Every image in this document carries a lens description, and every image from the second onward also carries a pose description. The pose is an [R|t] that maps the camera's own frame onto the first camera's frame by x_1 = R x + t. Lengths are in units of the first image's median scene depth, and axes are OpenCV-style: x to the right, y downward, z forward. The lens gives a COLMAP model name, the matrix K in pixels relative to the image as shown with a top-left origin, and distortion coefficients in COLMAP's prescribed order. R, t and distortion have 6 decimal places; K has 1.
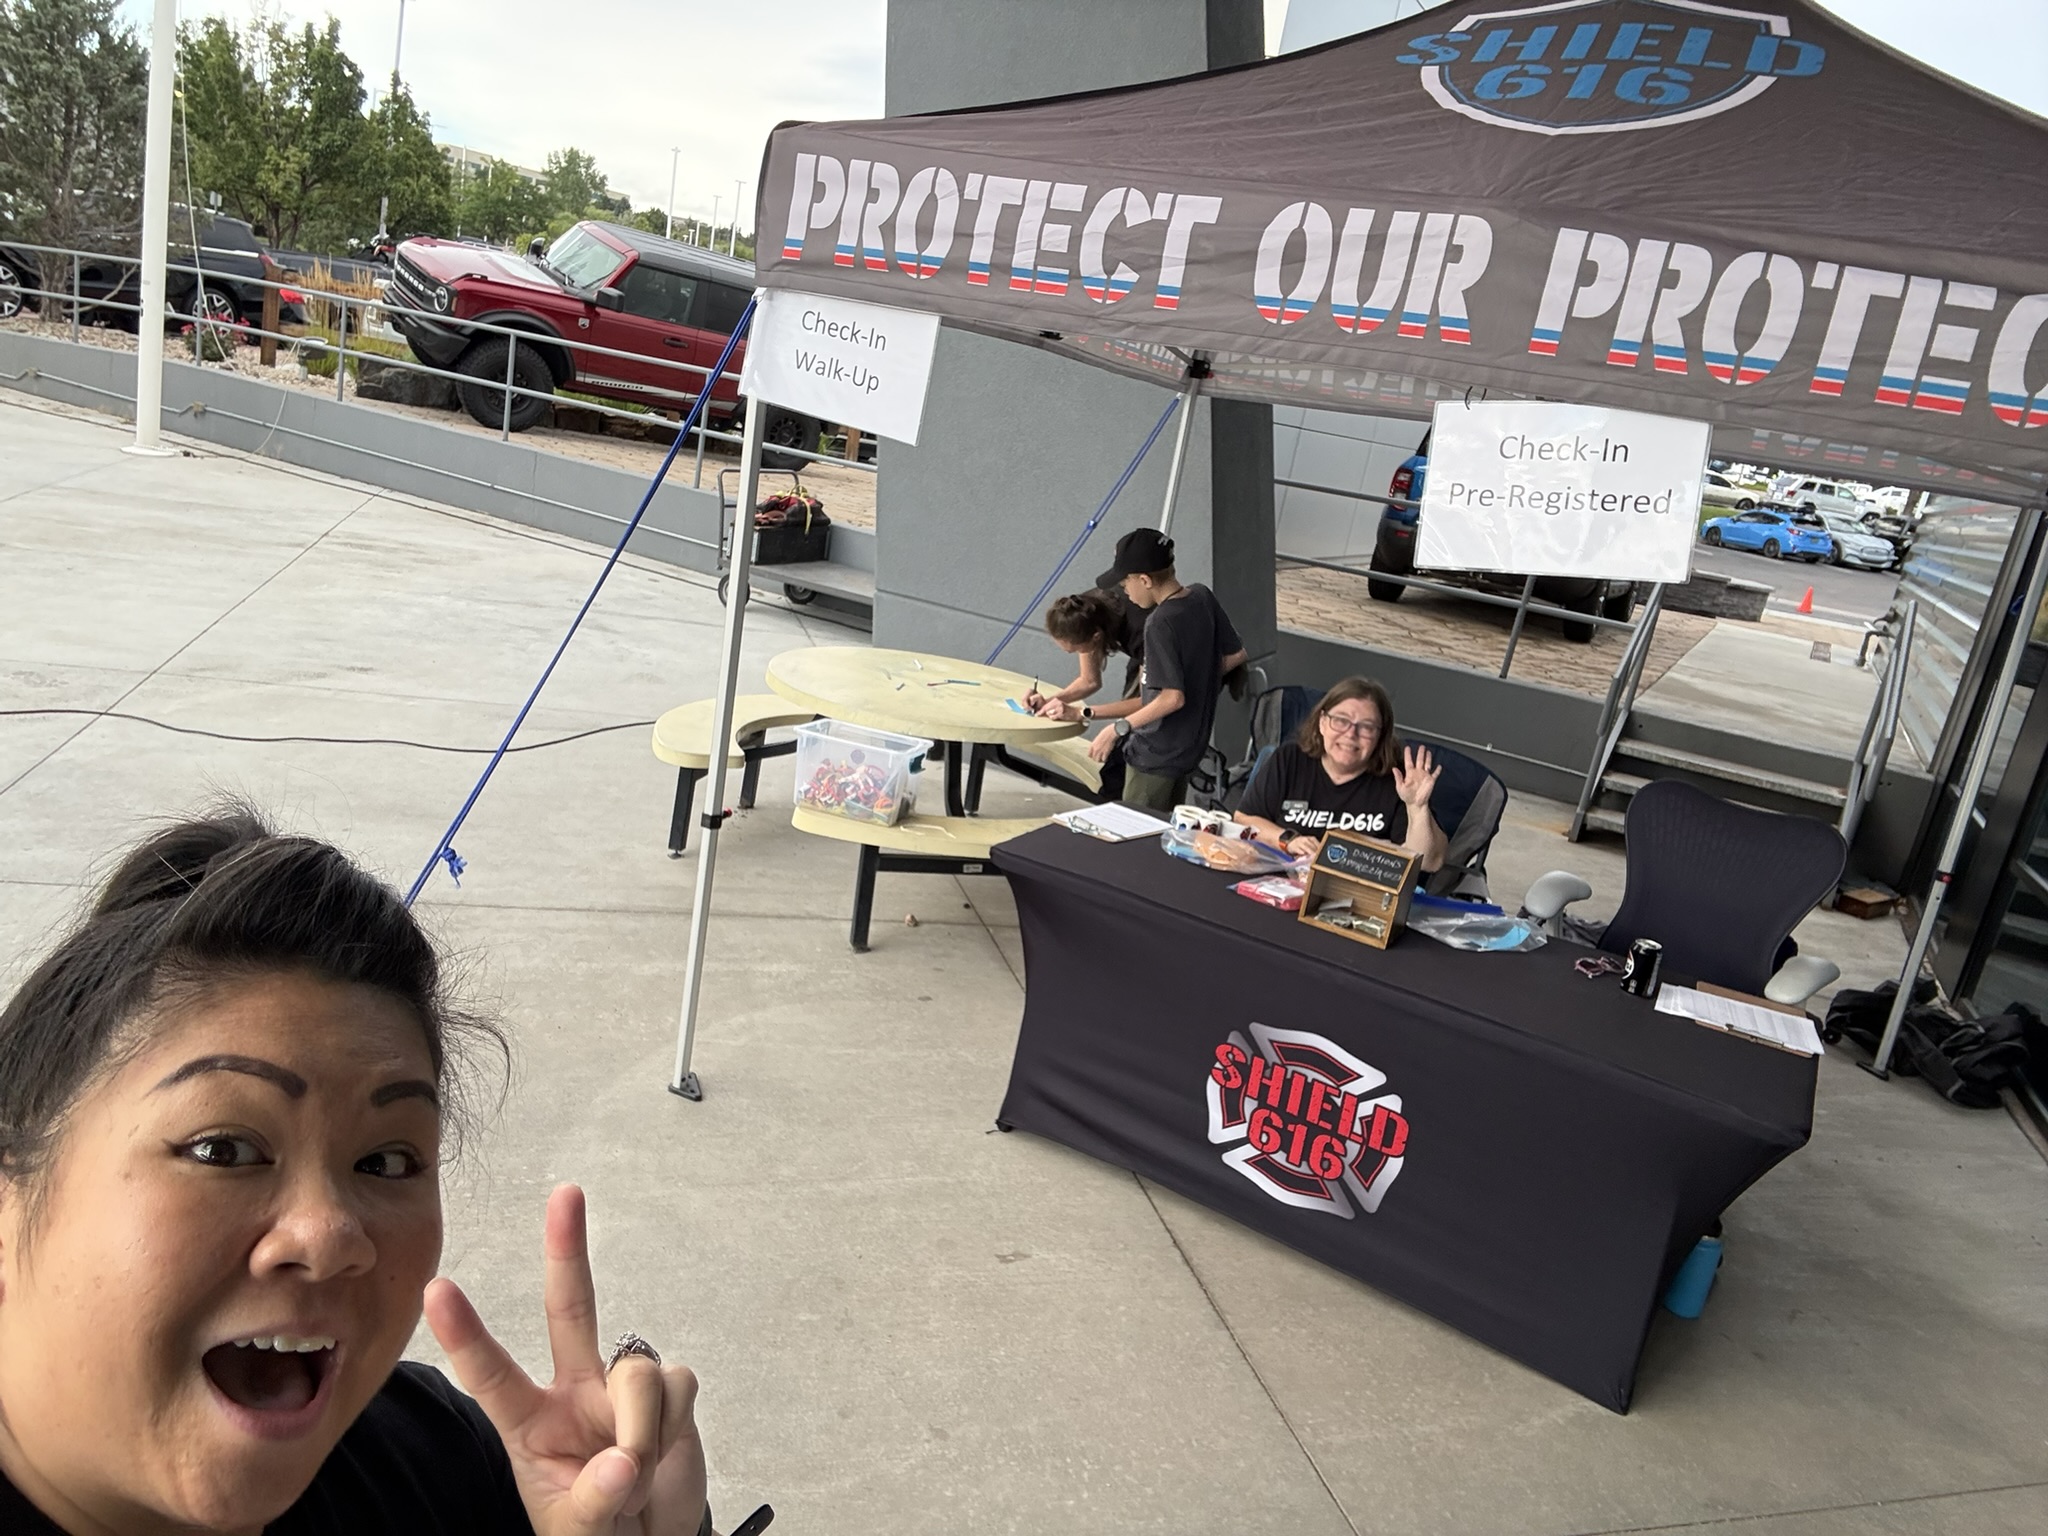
lens RADIAL K [[1433.6, 0, 1024.0], [0, 1433.6, 768.0], [0, 0, 1]] dist [0.116831, -0.159465]
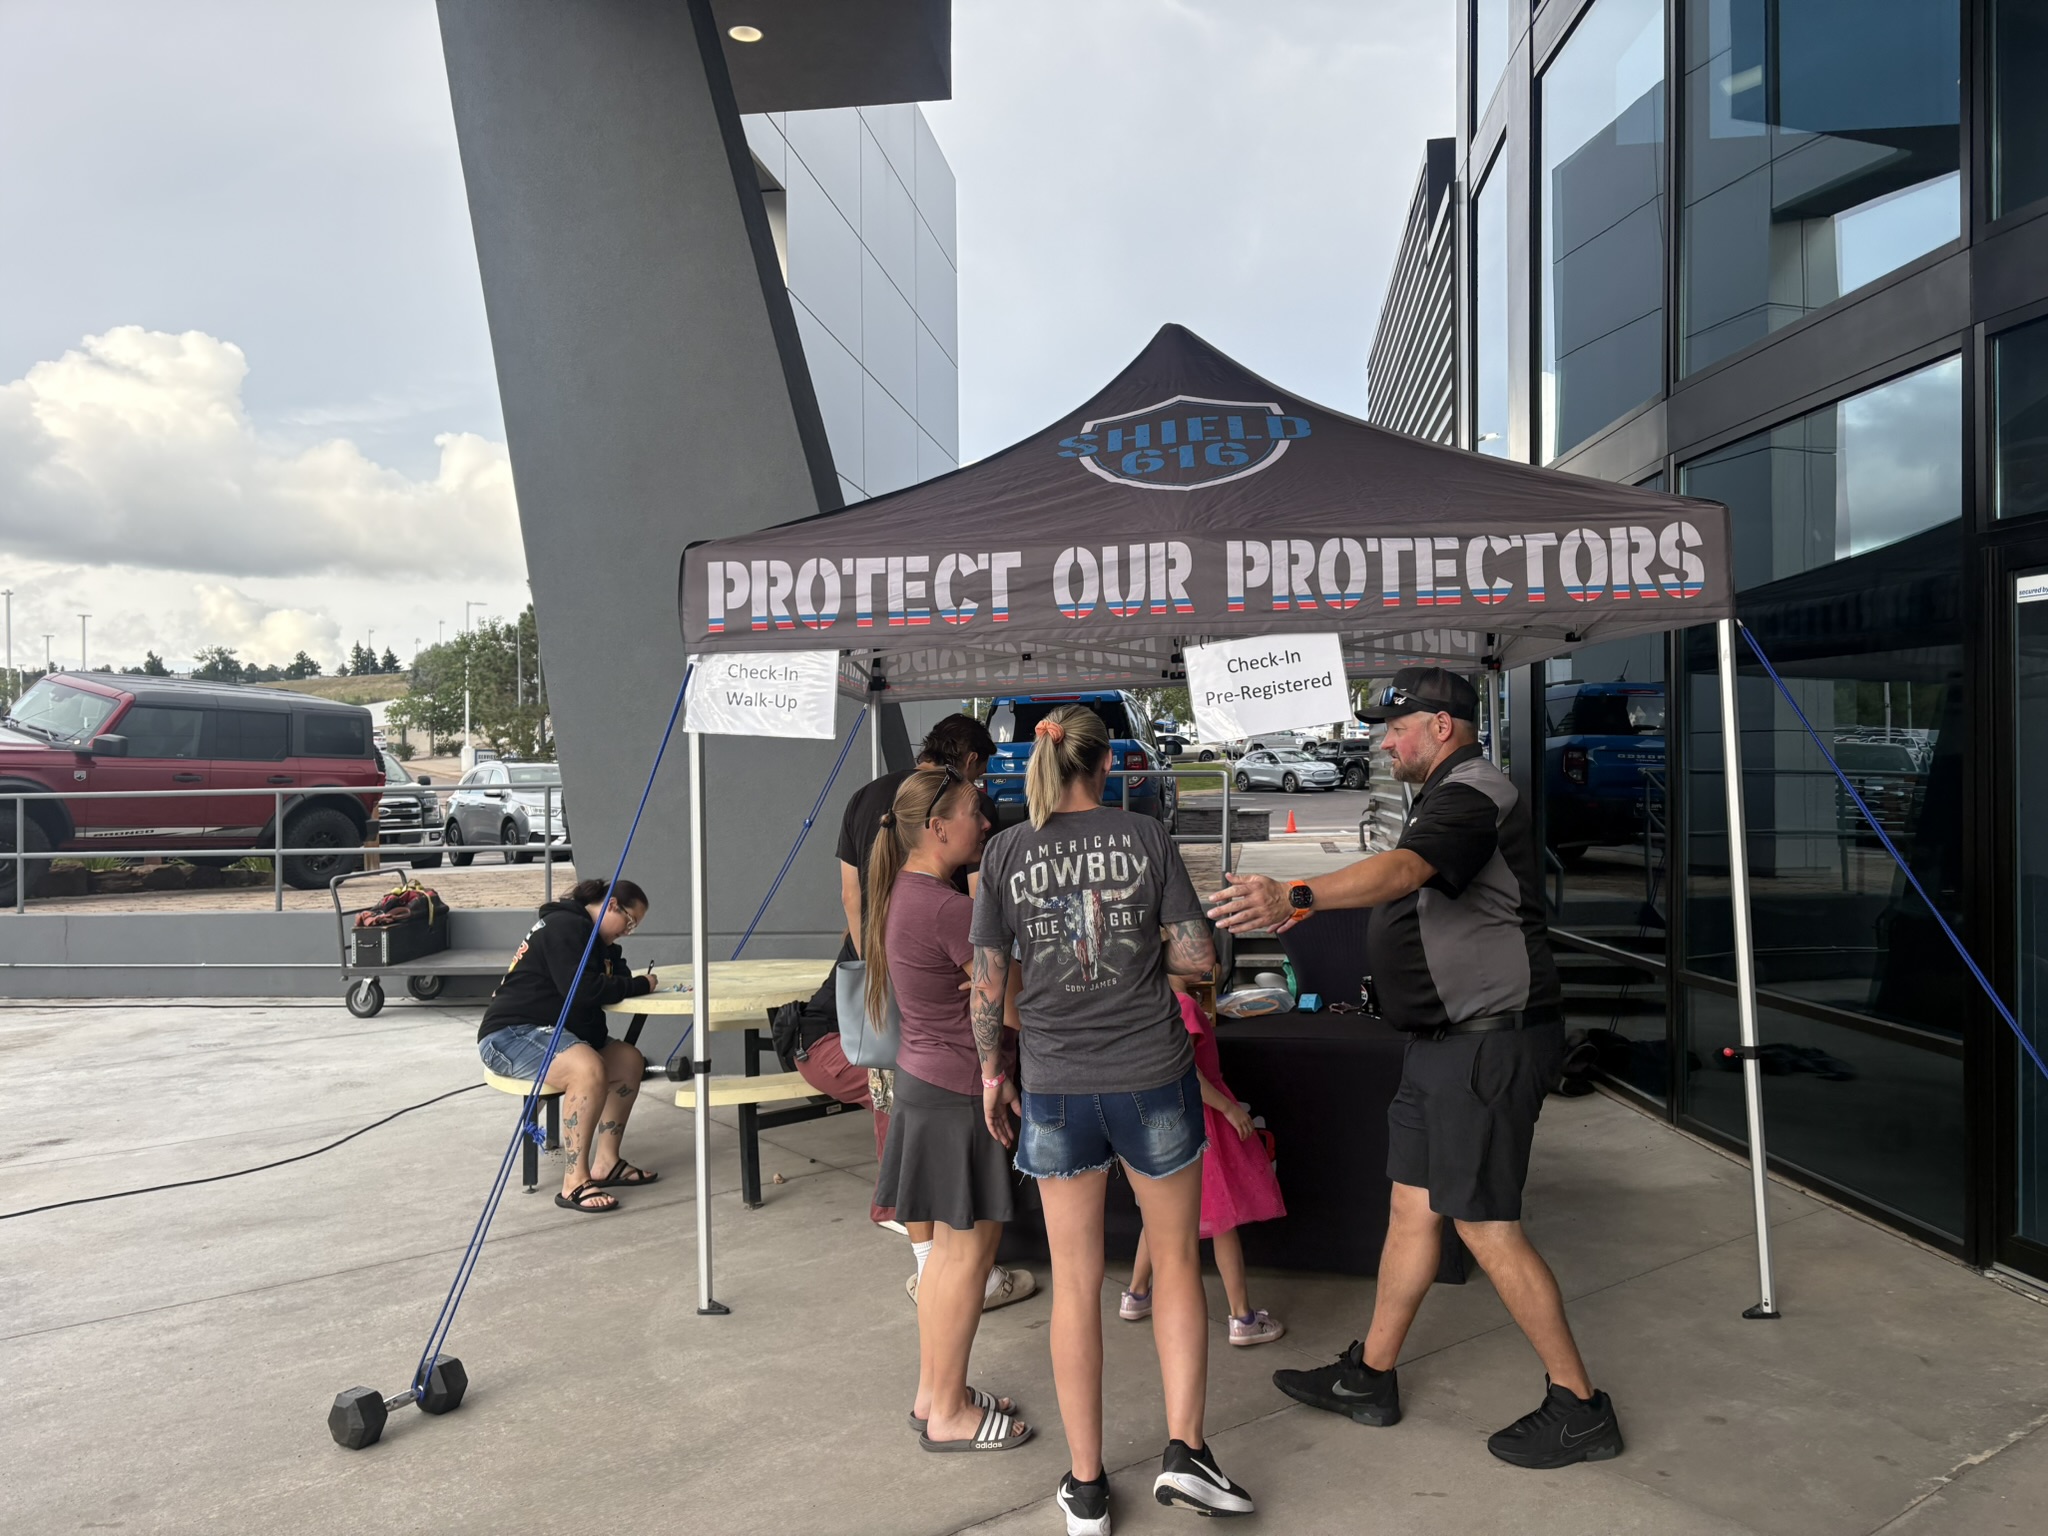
lens RADIAL K [[1522.6, 0, 1051.0], [0, 1522.6, 755.2], [0, 0, 1]] dist [0.221878, -0.368351]
pose [[0.919241, -0.182151, 0.349023, -0.432780], [0.259180, 0.947310, -0.188226, 0.135058], [-0.296347, 0.263485, 0.918016, -0.459598]]
